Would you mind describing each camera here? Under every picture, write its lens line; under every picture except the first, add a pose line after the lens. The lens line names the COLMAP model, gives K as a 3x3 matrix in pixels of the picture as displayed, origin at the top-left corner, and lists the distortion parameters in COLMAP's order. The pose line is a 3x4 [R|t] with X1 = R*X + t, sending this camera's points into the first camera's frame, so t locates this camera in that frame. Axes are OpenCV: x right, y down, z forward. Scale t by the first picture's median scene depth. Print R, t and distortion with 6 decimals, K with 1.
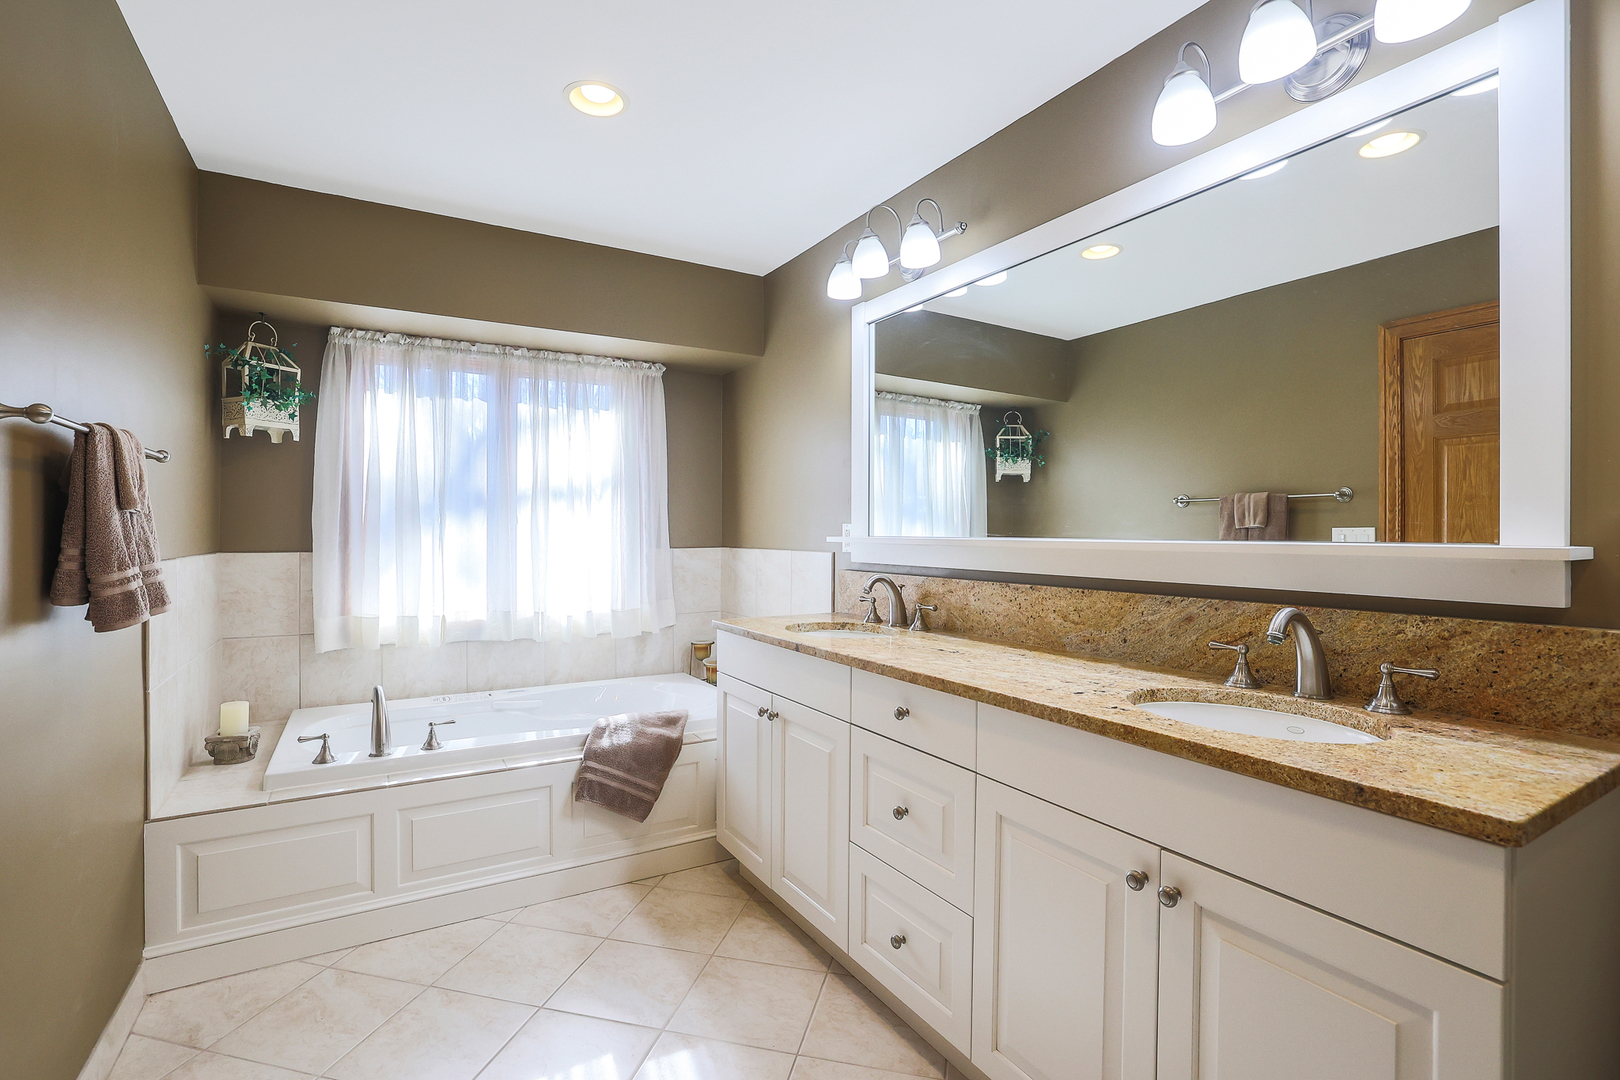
lens RADIAL K [[755.0, 0, 810.0], [0, 755.0, 540.0], [0, 0, 1]] dist [-0.001462, -0.000126]
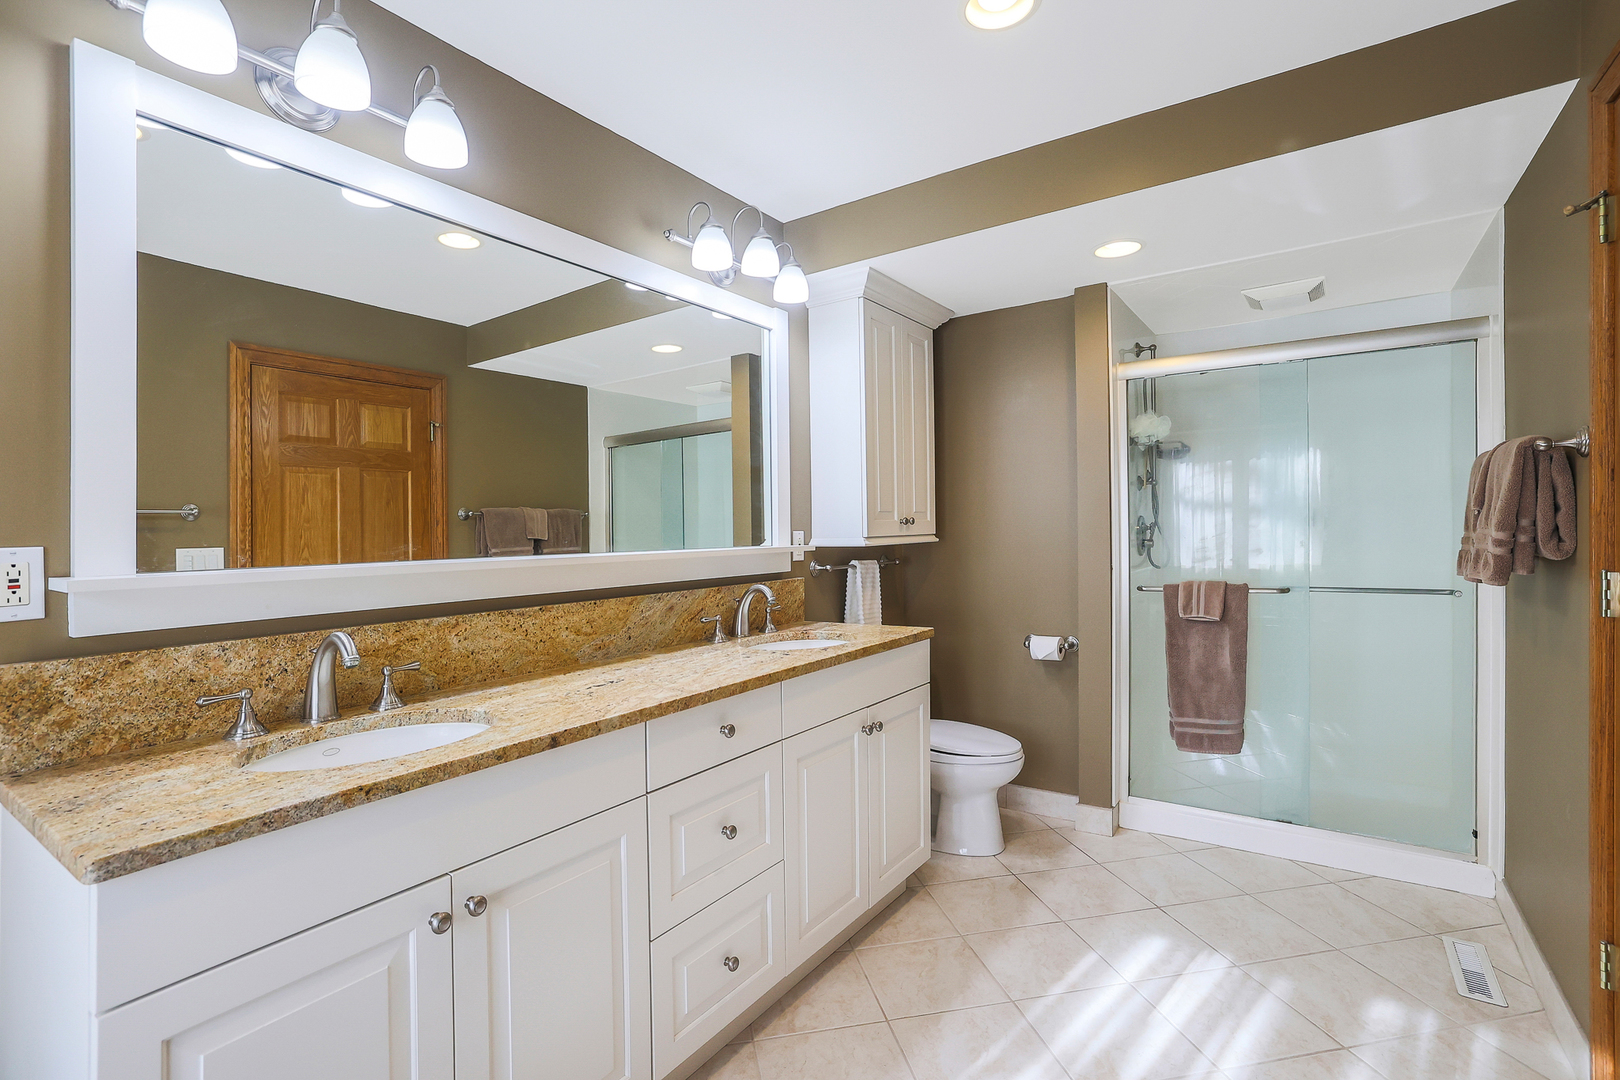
lens RADIAL K [[755.0, 0, 810.0], [0, 755.0, 540.0], [0, 0, 1]] dist [-0.001462, -0.000126]
pose [[-0.418923, -0.000623, 0.908022, -0.666234], [0.031566, 0.999385, 0.015249, -0.024593], [-0.907473, 0.035051, -0.418646, 1.062791]]
